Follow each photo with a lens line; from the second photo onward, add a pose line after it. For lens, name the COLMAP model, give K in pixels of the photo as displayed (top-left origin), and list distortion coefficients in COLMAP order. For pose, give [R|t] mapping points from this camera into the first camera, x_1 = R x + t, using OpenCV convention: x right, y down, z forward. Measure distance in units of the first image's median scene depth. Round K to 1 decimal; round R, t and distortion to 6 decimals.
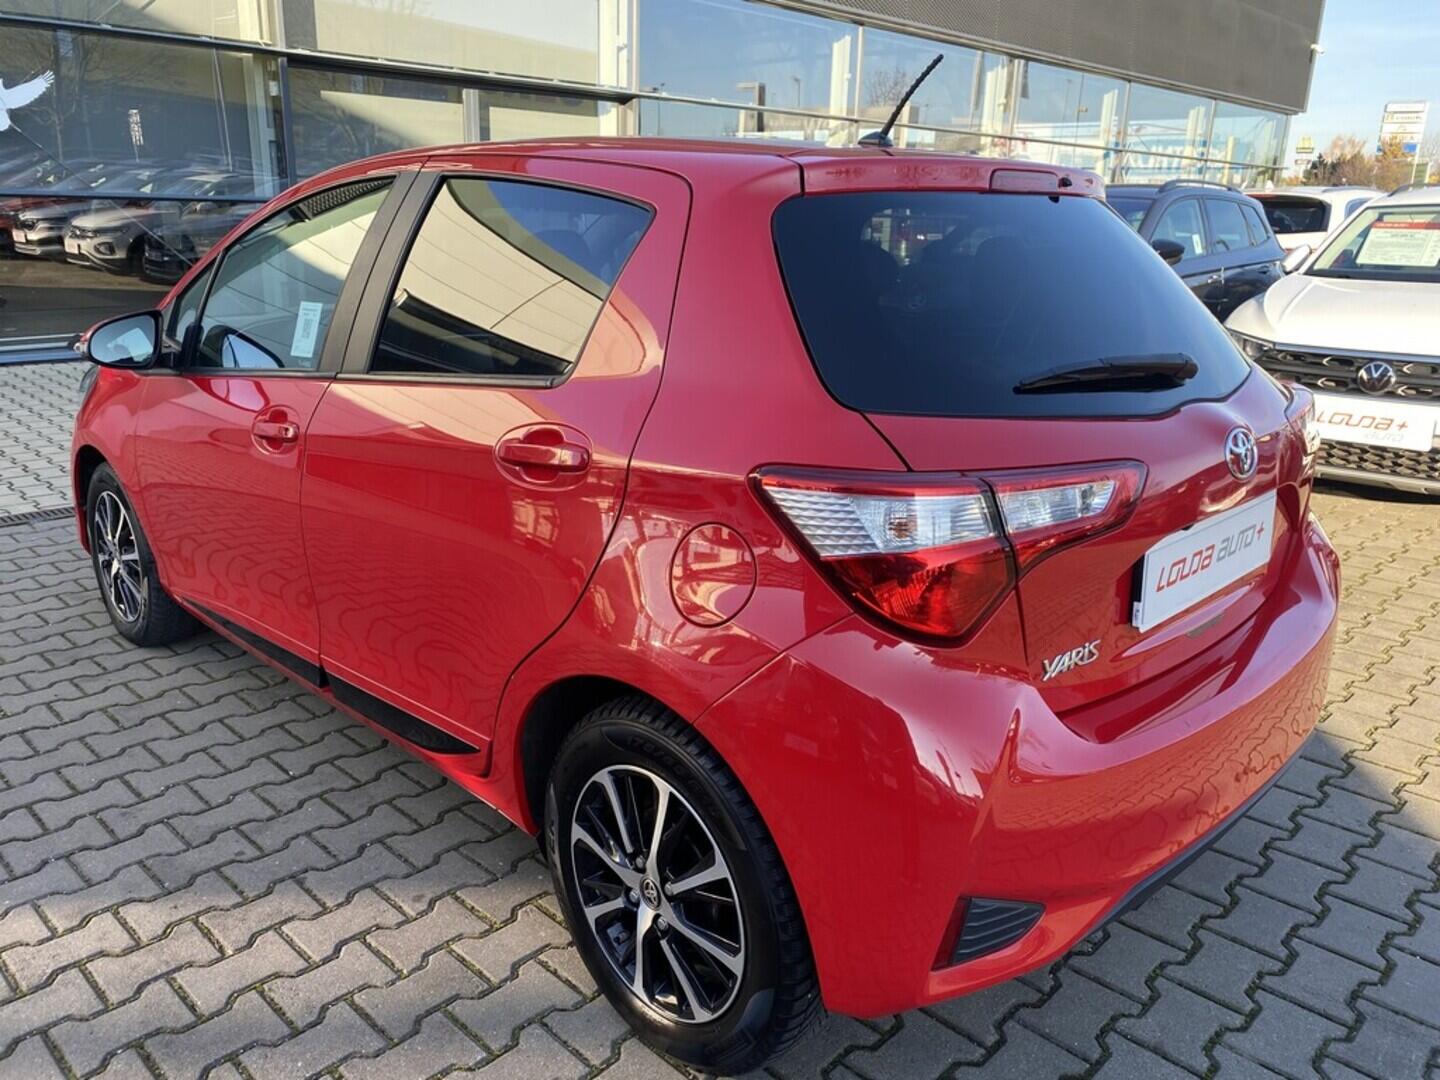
lens RADIAL K [[1093.2, 0, 721.6], [0, 1093.2, 534.6], [0, 0, 1]] dist [0.039377, -0.047565]
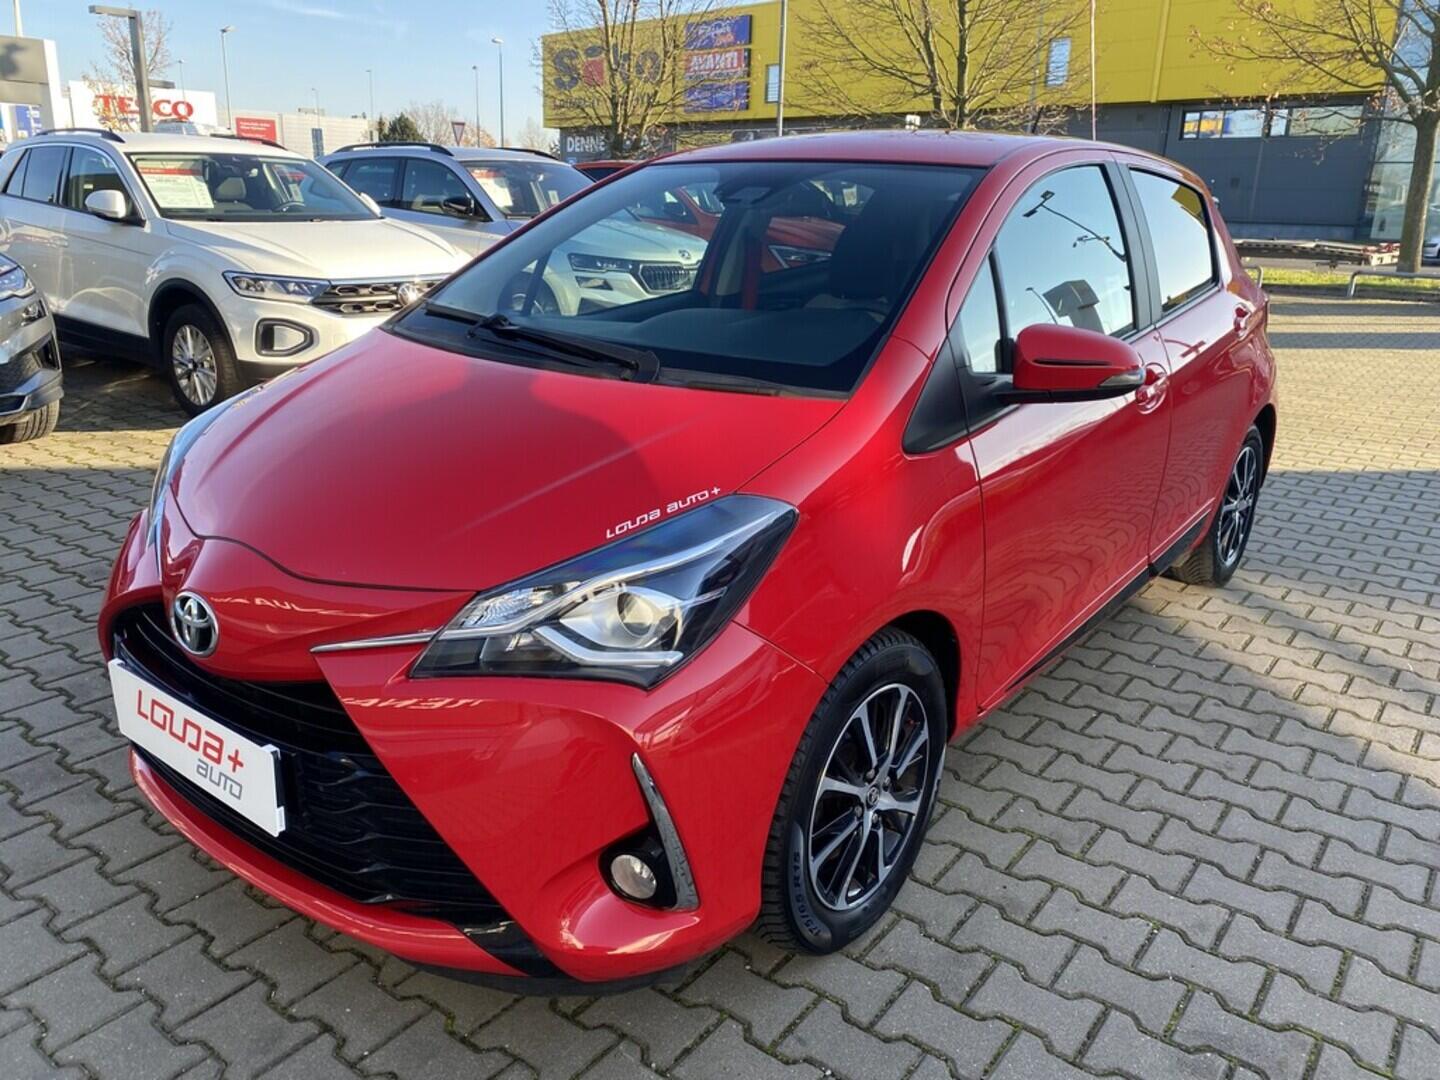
lens RADIAL K [[1093.2, 0, 715.6], [0, 1093.2, 538.9], [0, 0, 1]] dist [0.039377, -0.047565]
pose [[-0.116126, -0.319291, 0.940515, -1.176635], [0.254493, 0.905745, 0.338910, -0.360981], [-0.960077, 0.278711, -0.023923, 1.199450]]
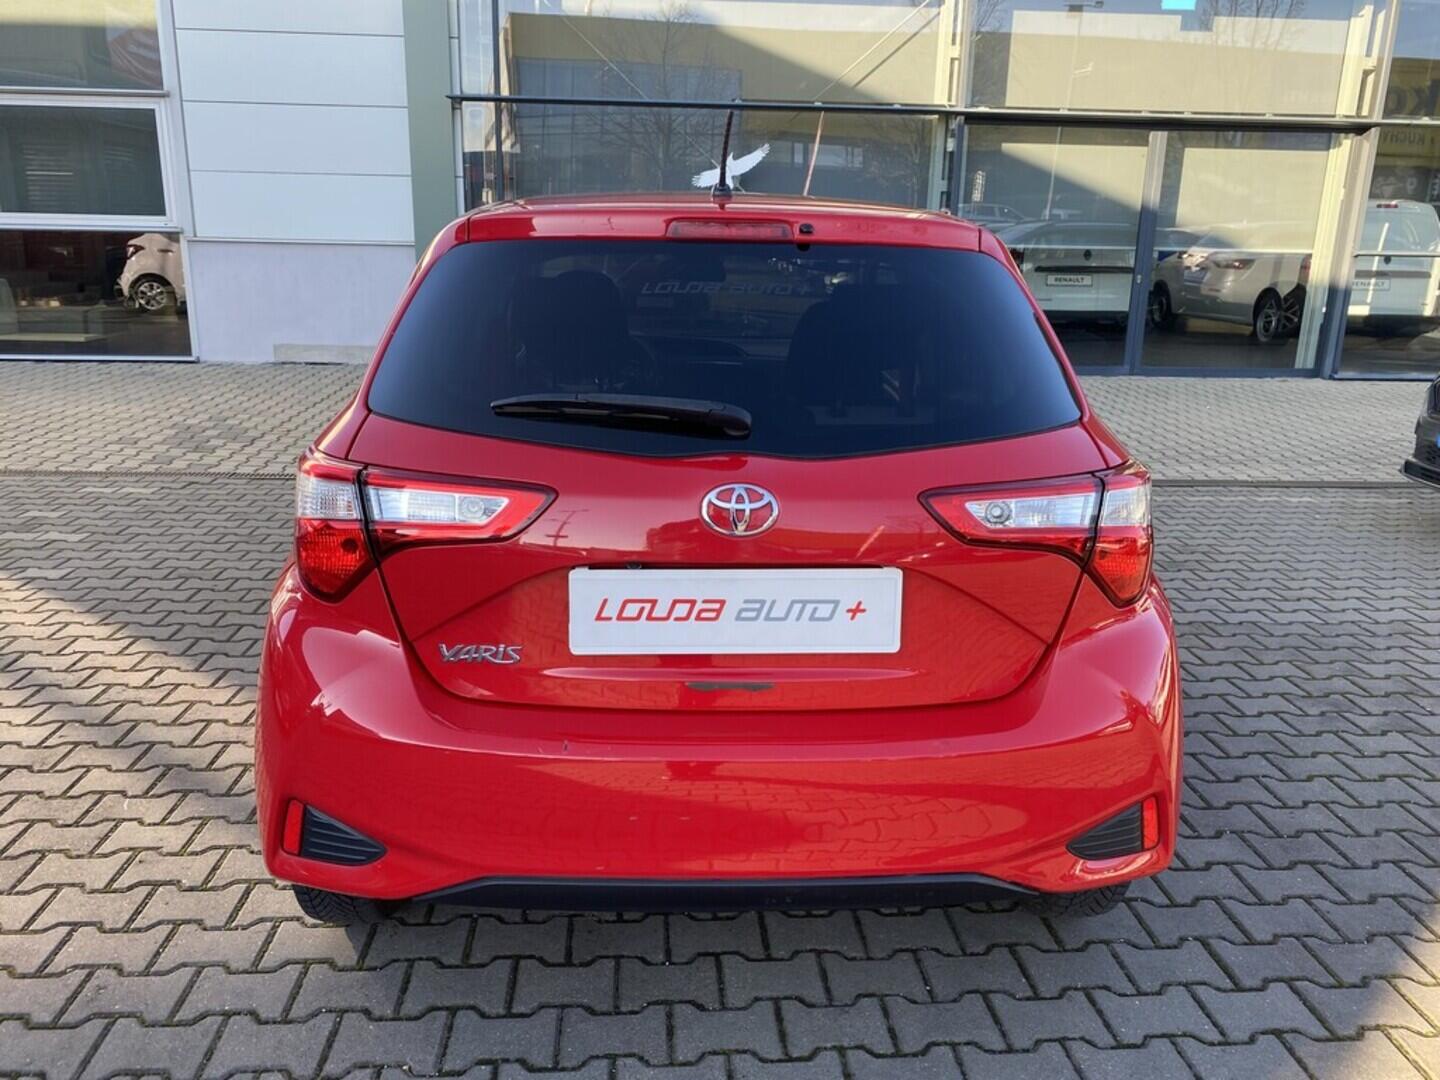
lens RADIAL K [[1093.2, 0, 714.8], [0, 1093.2, 541.9], [0, 0, 1]] dist [0.039377, -0.047565]
pose [[0.739683, 0.174526, -0.649931, 0.618408], [-0.195609, 0.979845, 0.040497, -0.045116], [0.643900, 0.097177, 0.758914, 0.161175]]
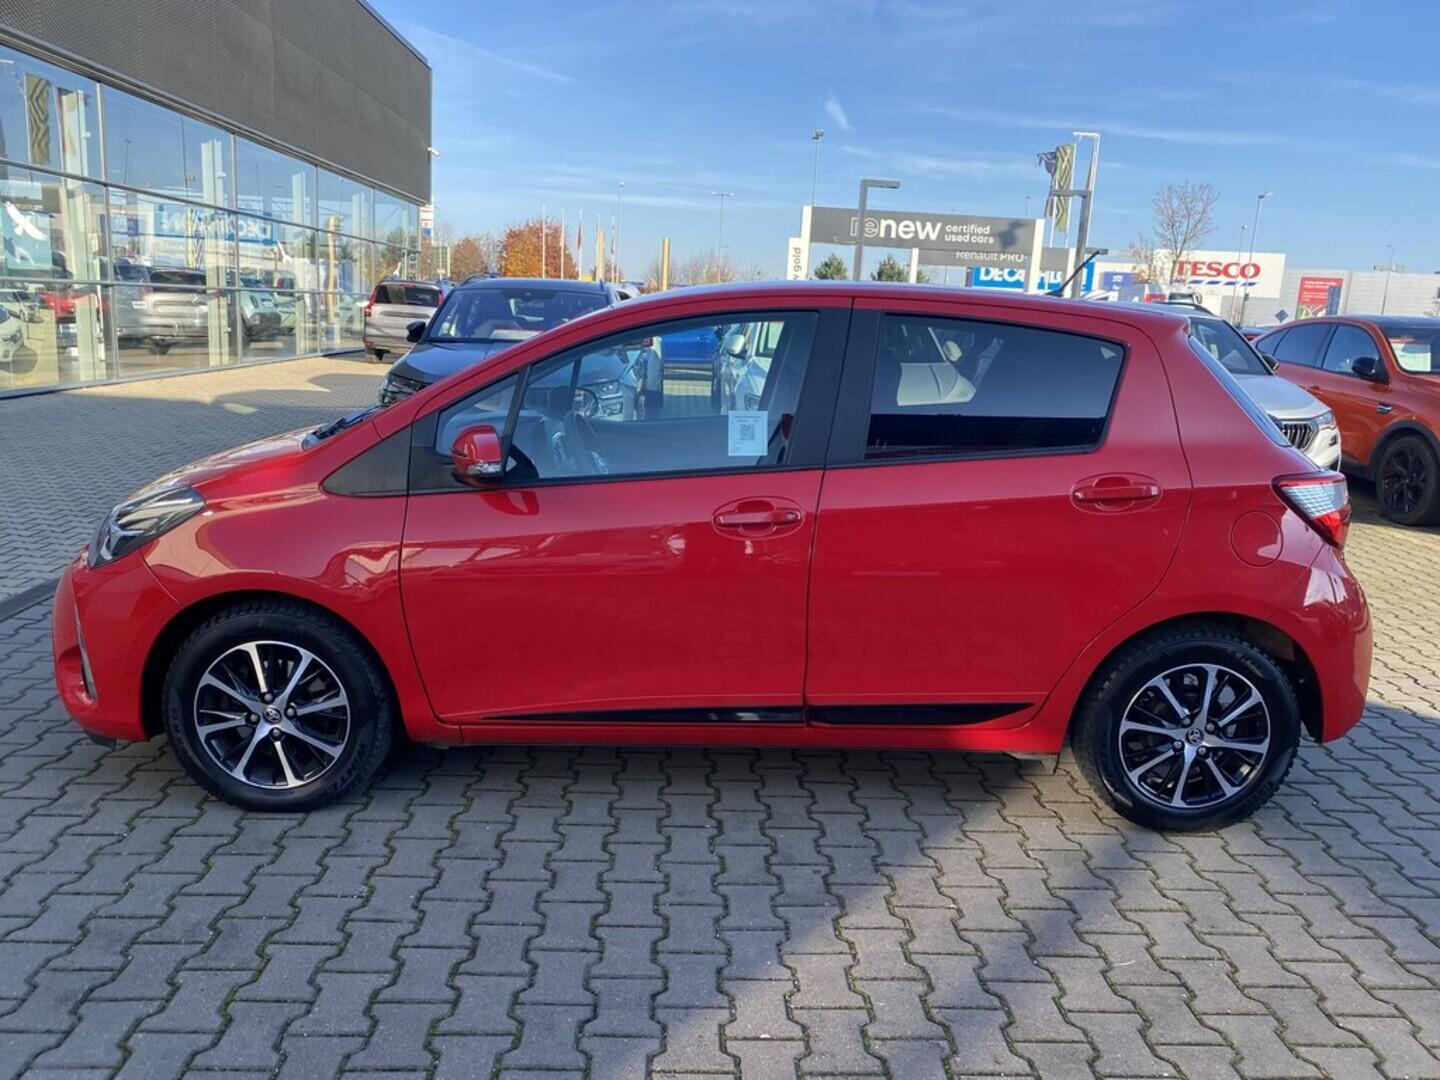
lens RADIAL K [[1093.2, 0, 720.3], [0, 1093.2, 545.8], [0, 0, 1]] dist [0.039377, -0.047565]
pose [[0.690183, -0.139366, 0.710088, -1.017682], [0.172637, 0.984656, 0.025457, -0.081221], [-0.702740, 0.105017, 0.703653, 0.159315]]
